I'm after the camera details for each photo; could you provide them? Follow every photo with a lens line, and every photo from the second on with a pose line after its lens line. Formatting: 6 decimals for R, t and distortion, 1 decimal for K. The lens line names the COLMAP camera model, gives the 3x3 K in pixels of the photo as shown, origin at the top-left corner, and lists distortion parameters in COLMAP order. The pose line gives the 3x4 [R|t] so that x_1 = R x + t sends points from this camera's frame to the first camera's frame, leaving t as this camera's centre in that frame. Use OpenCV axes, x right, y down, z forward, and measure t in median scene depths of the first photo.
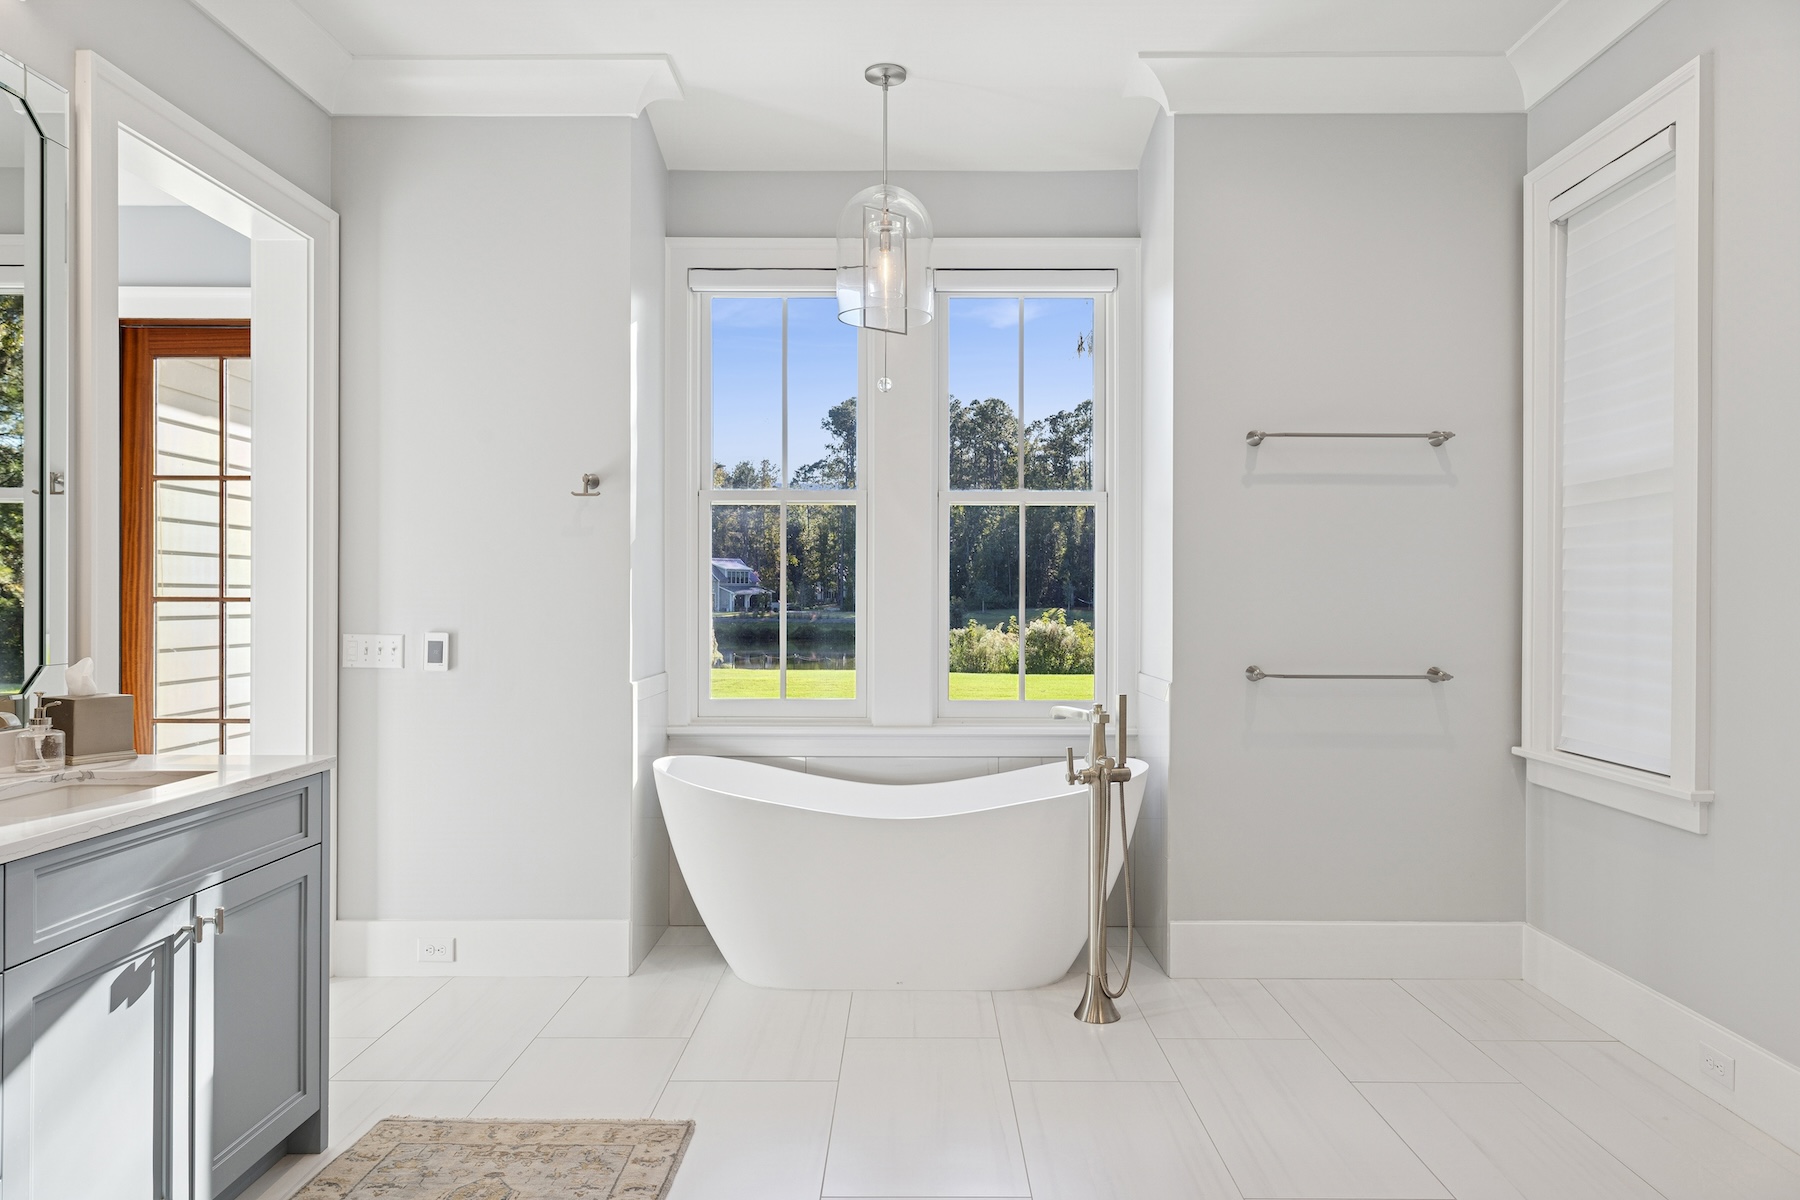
lens RADIAL K [[1149.6, 0, 900.0], [0, 1149.6, 600.0], [0, 0, 1]] dist [0.038653, -0.042800]
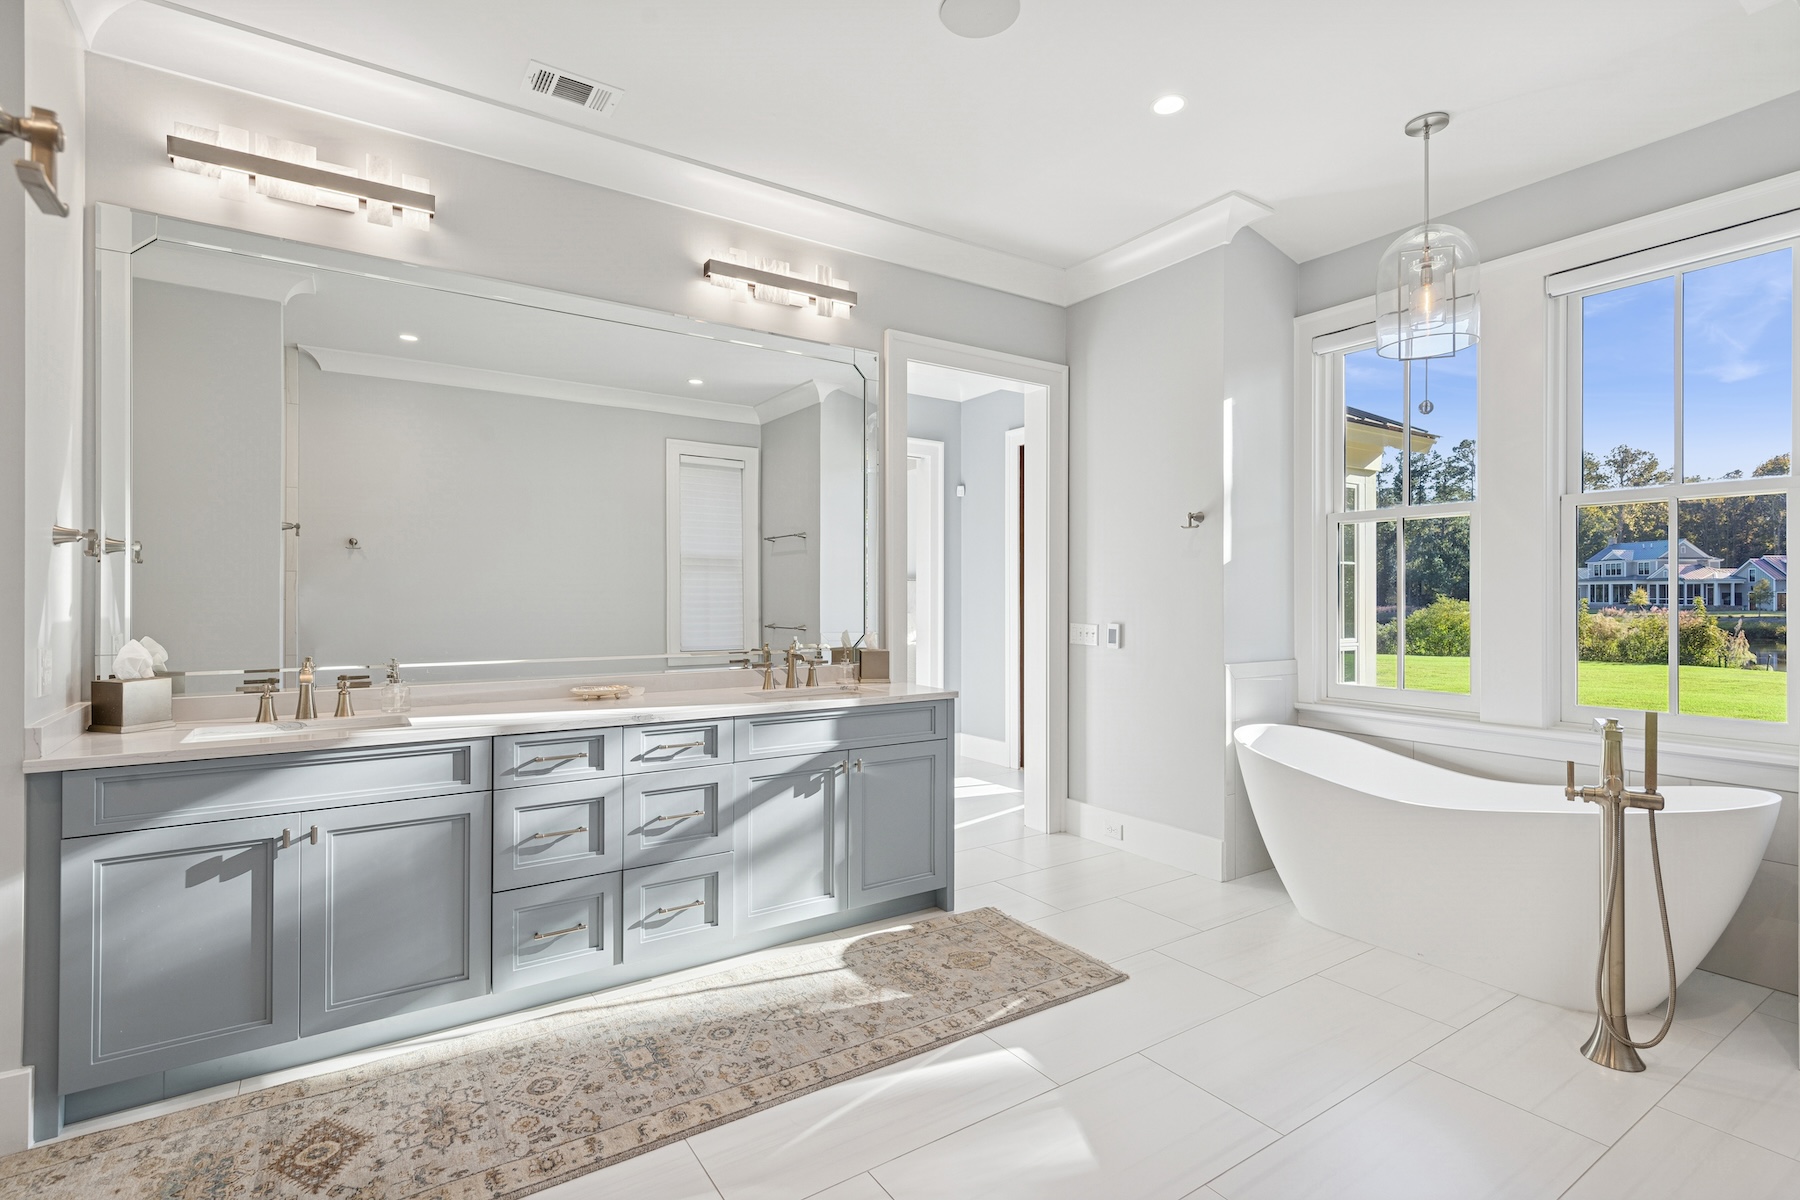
lens RADIAL K [[839.2, 0, 920.8], [0, 839.2, 596.3], [0, 0, 1]] dist [0.000519, -0.002024]
pose [[0.572976, -0.002987, -0.819567, 0.400283], [0.000647, 0.999995, -0.003193, -0.005231], [0.819572, 0.001299, 0.572975, 0.163969]]
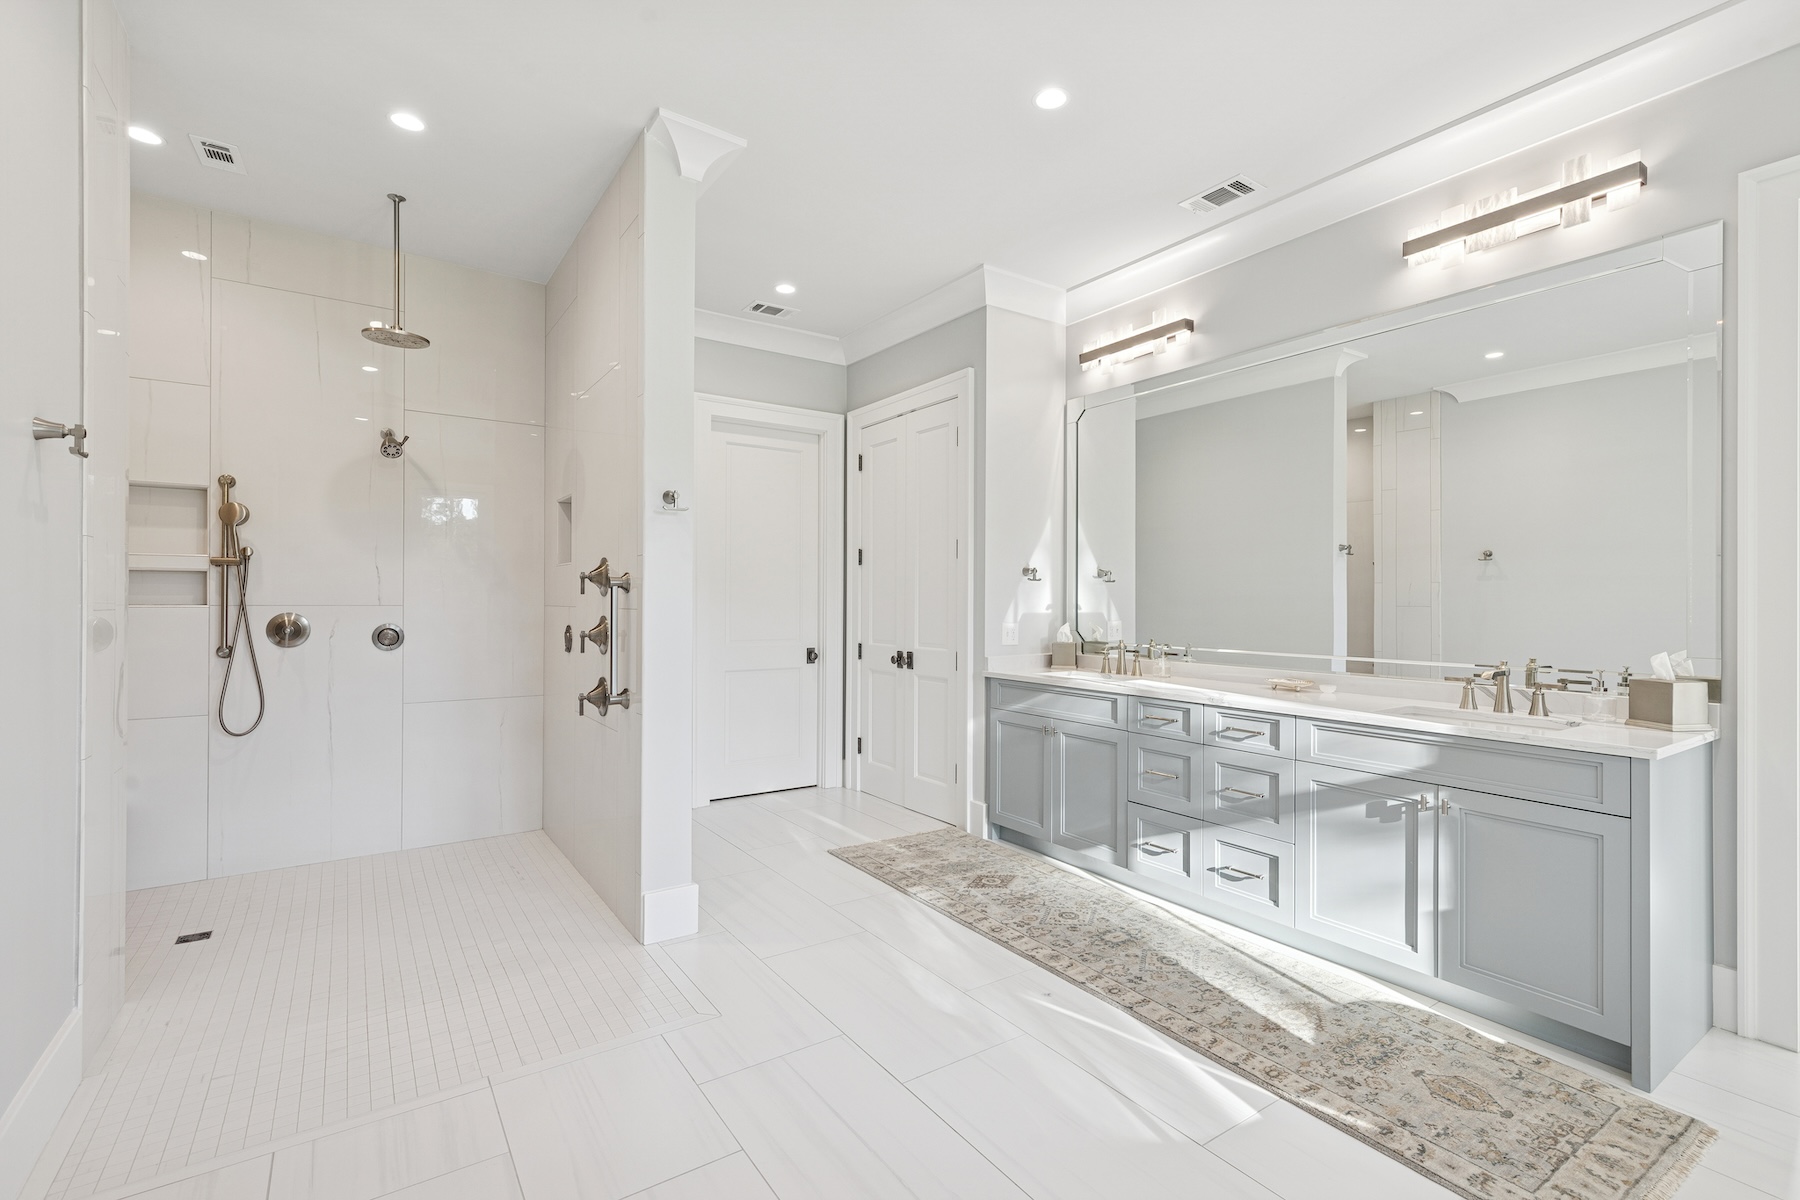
lens RADIAL K [[808.9, 0, 900.0], [0, 808.9, 600.0], [0, 0, 1]] dist [-0.001589, 0.000003]
pose [[-0.820852, -0.003332, -0.571131, 0.420041], [-0.003431, 0.999994, -0.000903, -0.005682], [0.571131, 0.001219, -0.820858, 0.921256]]
